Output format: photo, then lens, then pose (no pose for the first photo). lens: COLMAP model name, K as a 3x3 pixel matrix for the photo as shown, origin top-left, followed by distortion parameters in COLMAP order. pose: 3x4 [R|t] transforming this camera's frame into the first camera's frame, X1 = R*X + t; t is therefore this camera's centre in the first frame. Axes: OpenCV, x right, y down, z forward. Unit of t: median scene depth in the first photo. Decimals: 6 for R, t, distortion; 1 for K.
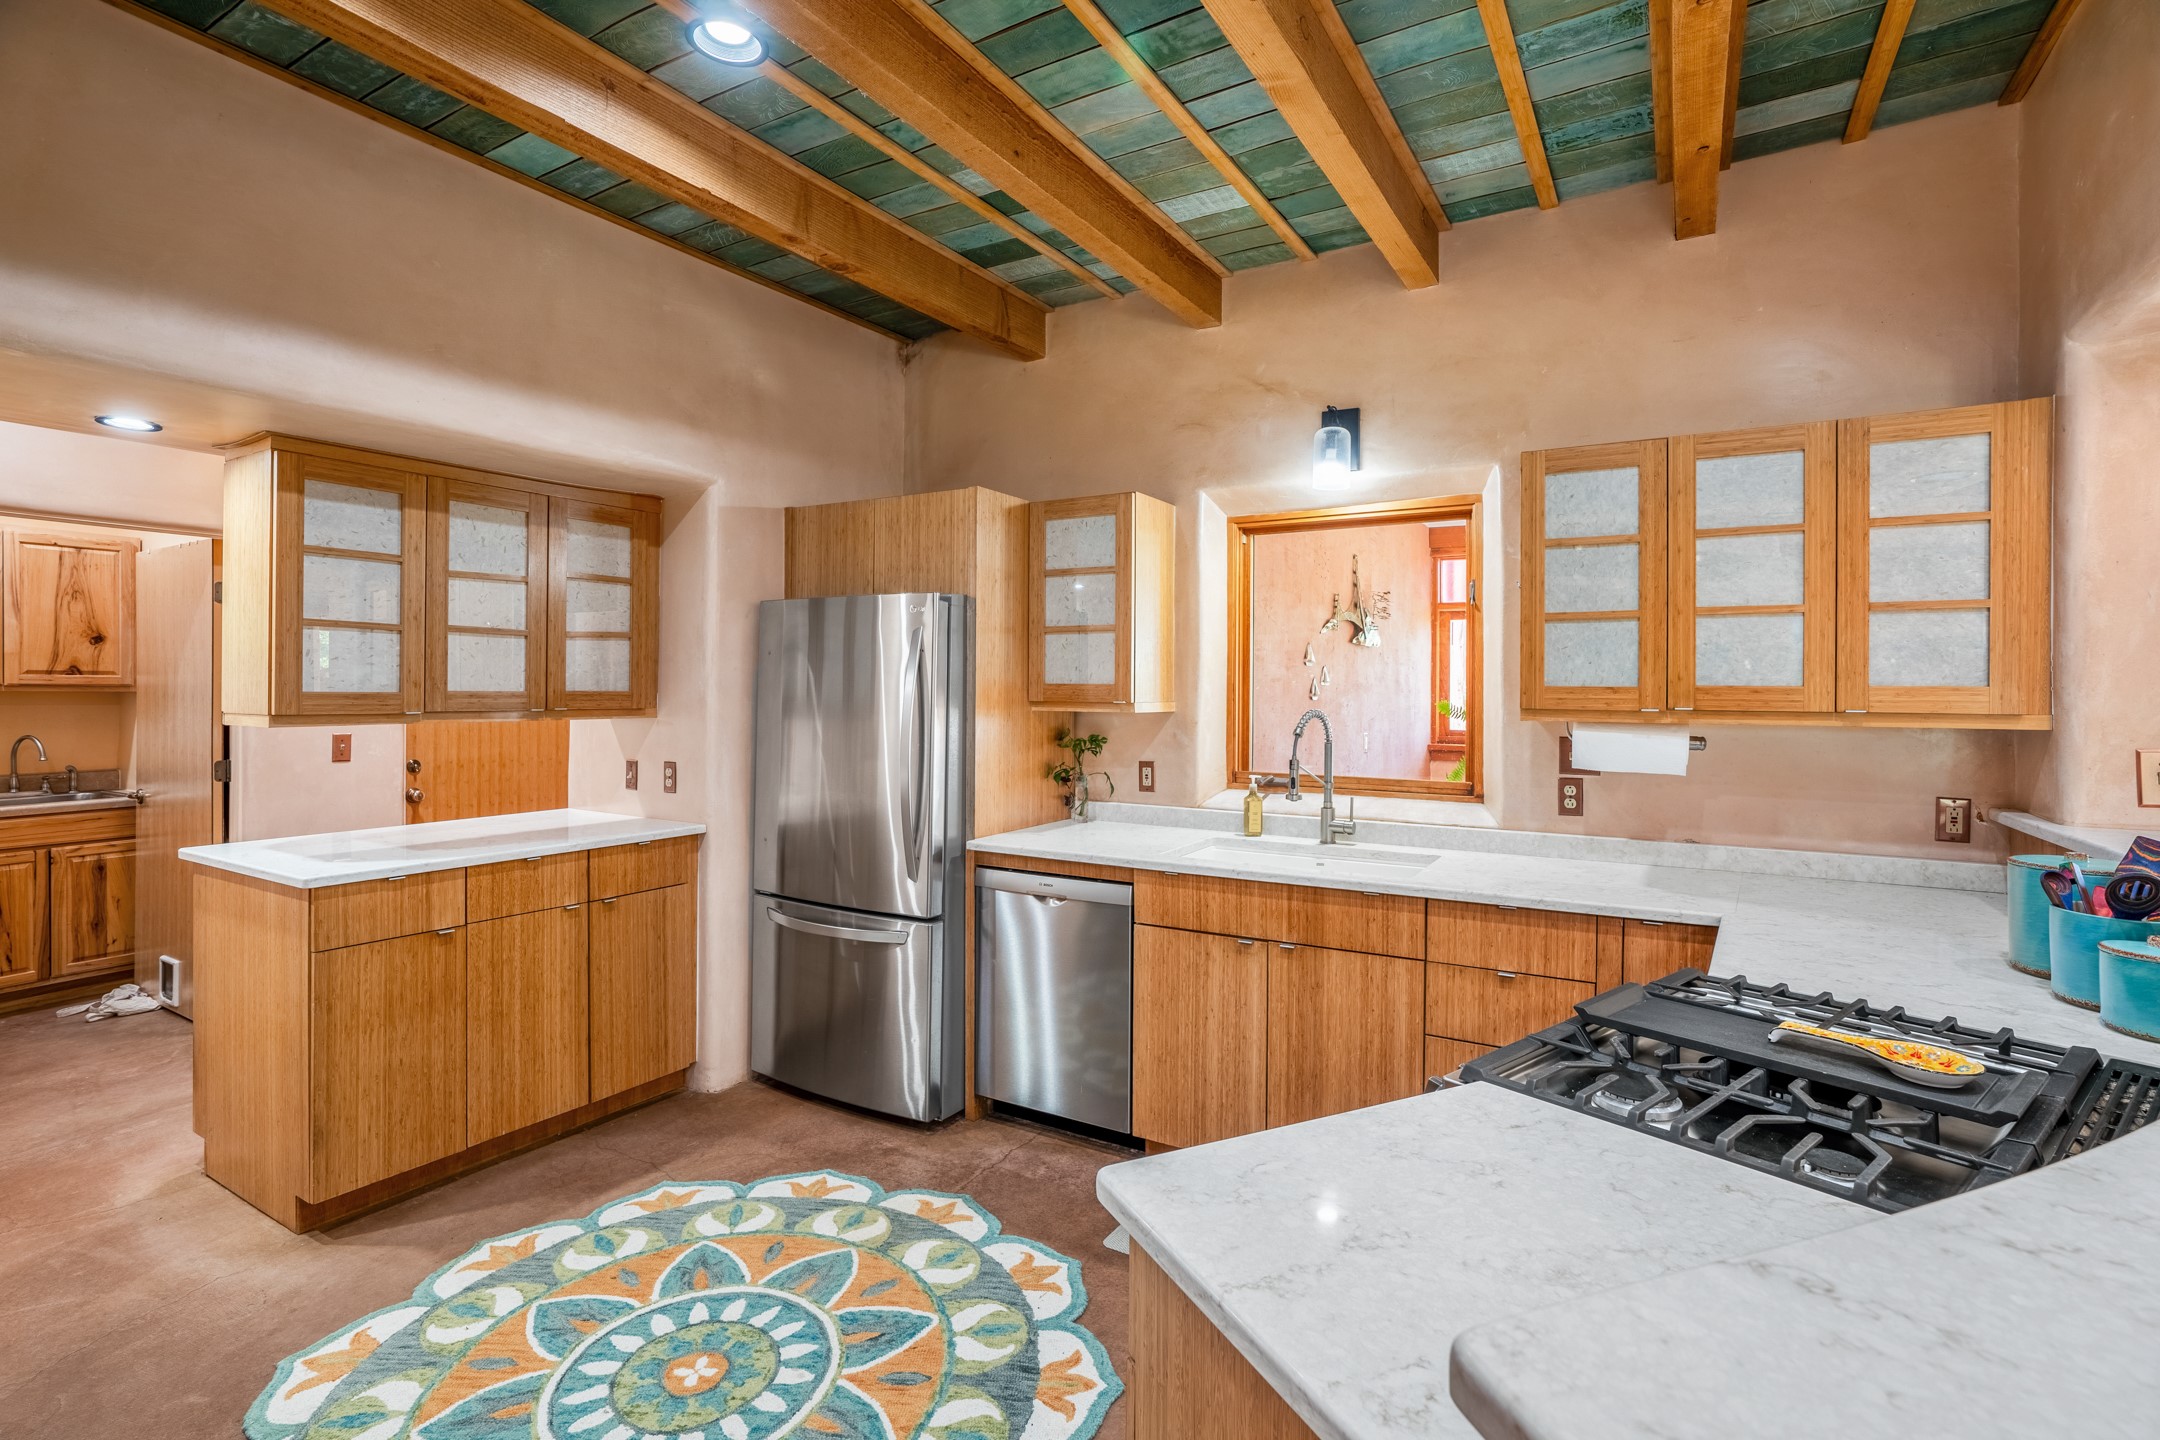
lens RADIAL K [[993.7, 0, 1099.8], [0, 993.7, 684.8], [0, 0, 1]] dist [0.002408, 0.004299]
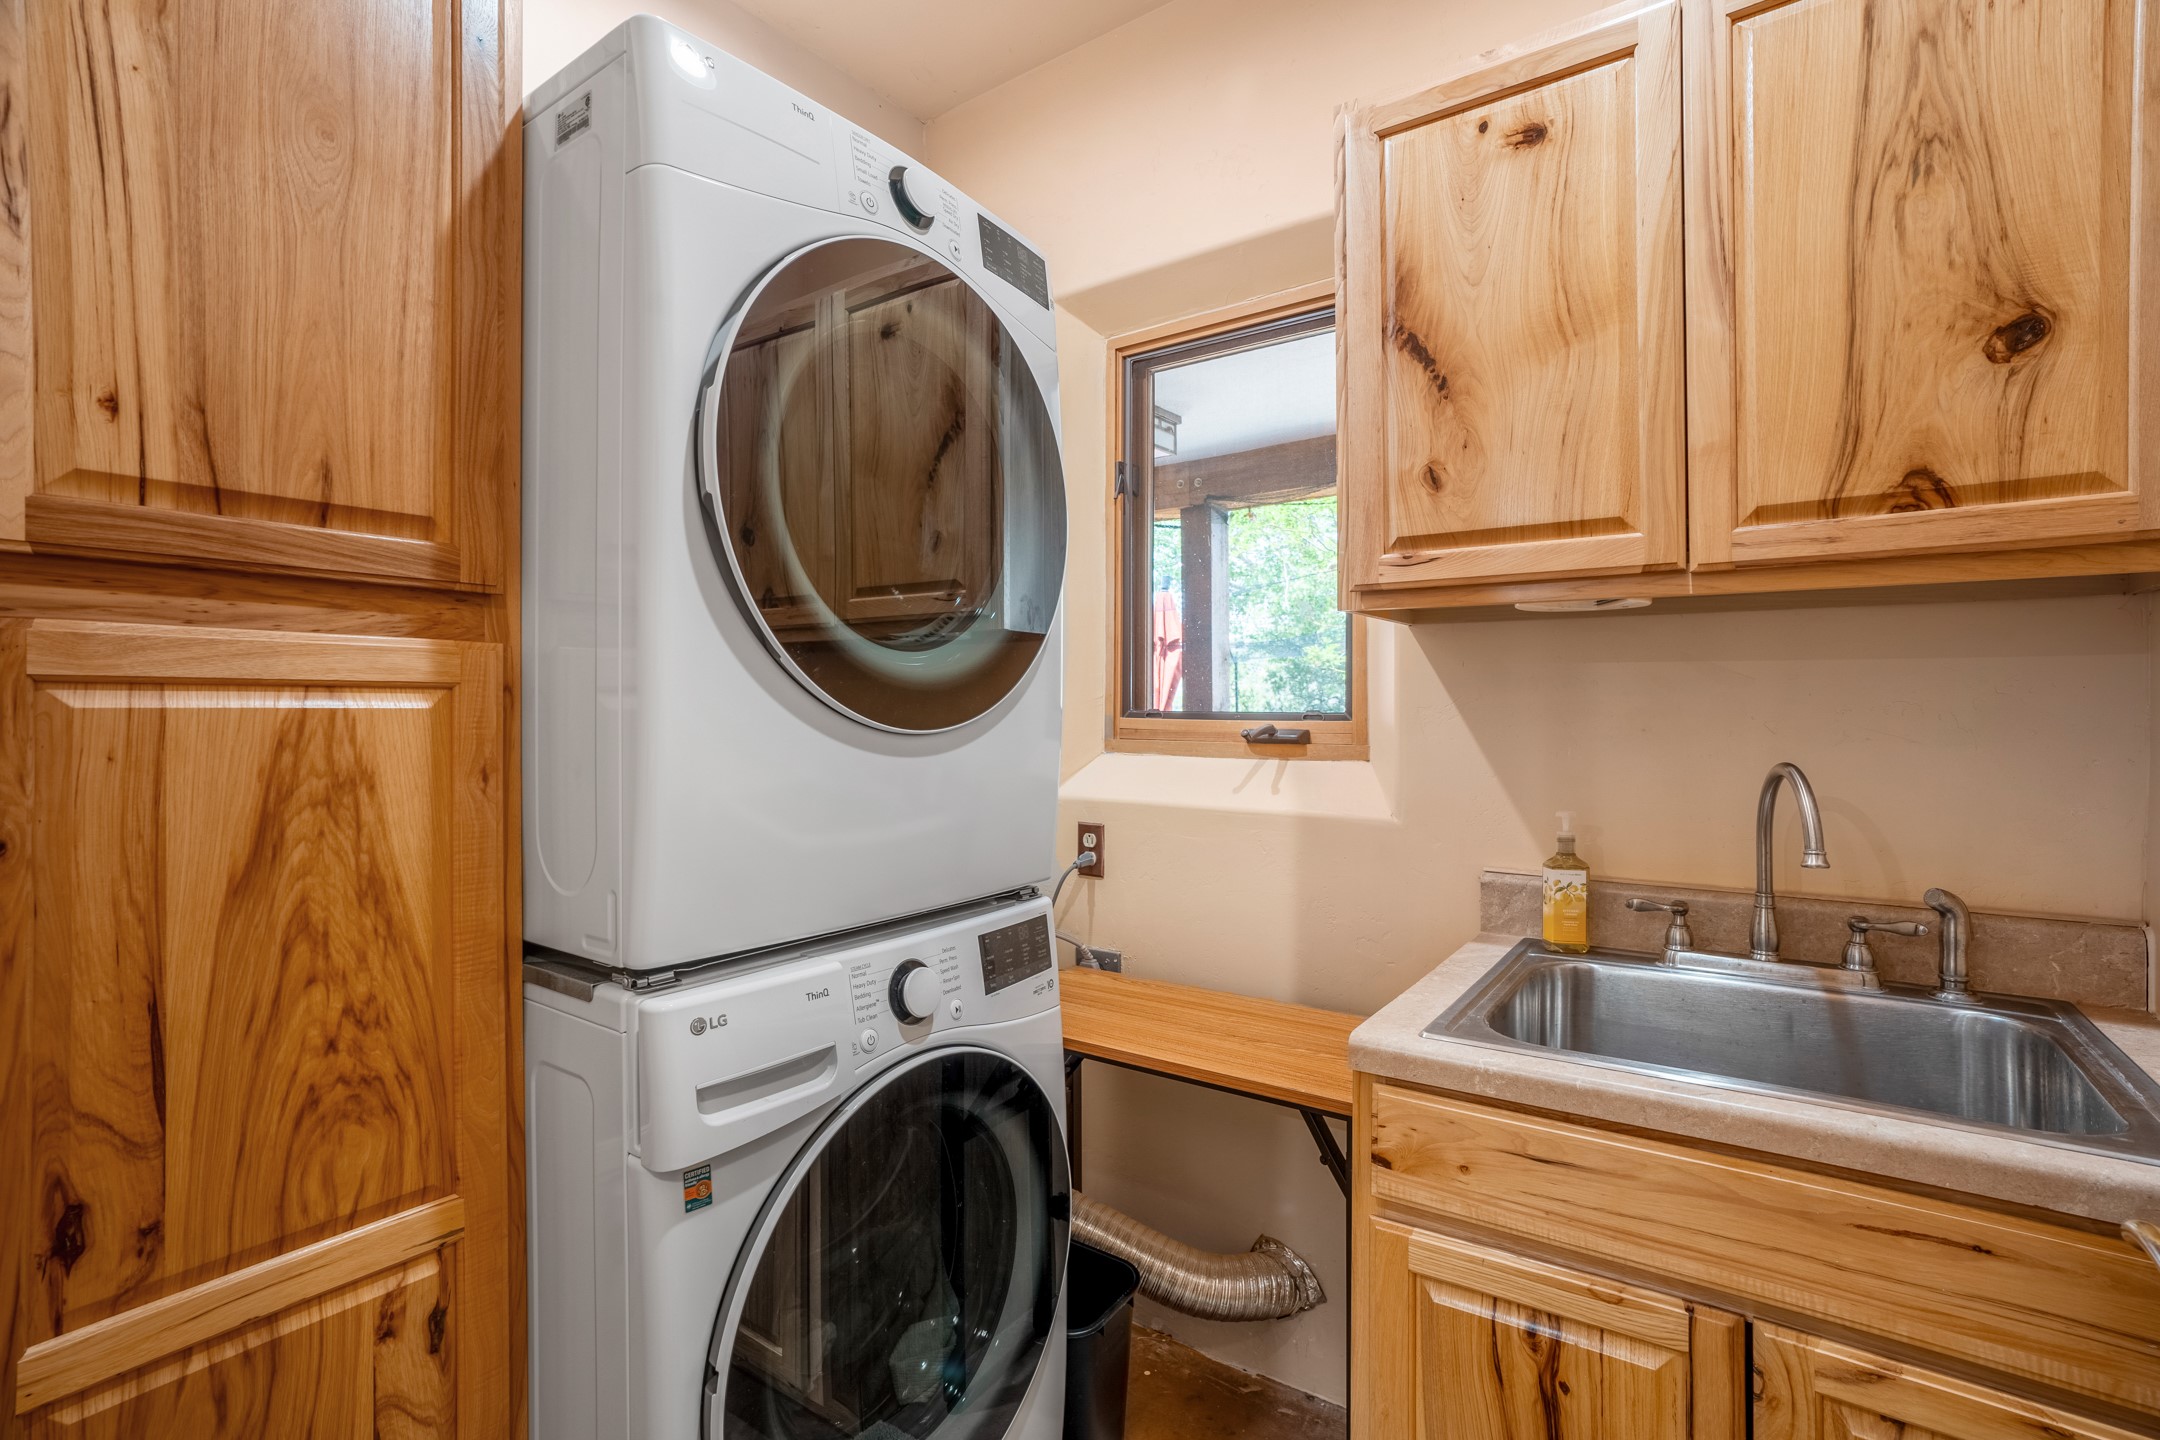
lens RADIAL K [[993.7, 0, 1079.9], [0, 993.7, 713.2], [0, 0, 1]] dist [0.002408, 0.004299]
pose [[-0.073368, -0.004553, -0.997295, -0.662564], [0.001721, 0.999988, -0.004692, 0.032611], [0.997303, -0.002061, -0.073359, 0.698335]]
